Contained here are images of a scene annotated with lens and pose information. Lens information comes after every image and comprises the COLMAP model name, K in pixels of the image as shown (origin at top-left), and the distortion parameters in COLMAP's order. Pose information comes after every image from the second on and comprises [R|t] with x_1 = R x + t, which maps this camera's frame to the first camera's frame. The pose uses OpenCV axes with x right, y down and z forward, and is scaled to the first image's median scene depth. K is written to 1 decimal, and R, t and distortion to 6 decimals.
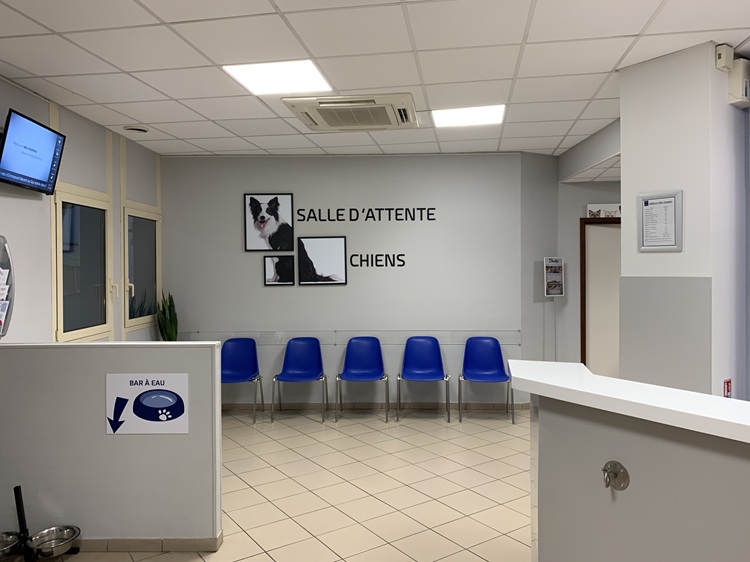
lens RADIAL K [[572.2, 0, 377.0], [0, 572.2, 280.1], [0, 0, 1]] dist [0.010259, -0.007330]
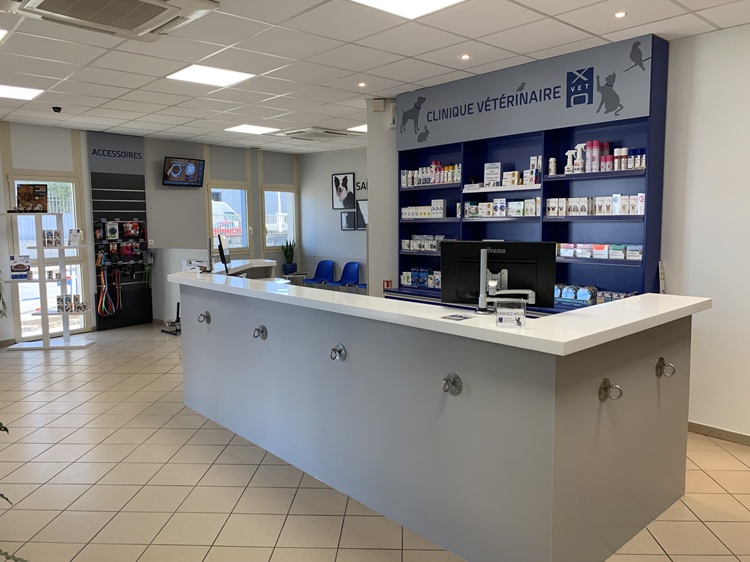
lens RADIAL K [[572.2, 0, 371.4], [0, 572.2, 285.4], [0, 0, 1]] dist [0.010259, -0.007330]
pose [[0.774187, 0.074754, -0.628527, 0.922795], [-0.012459, 0.994609, 0.102947, -0.003038], [0.632834, -0.071870, 0.770945, -0.229732]]
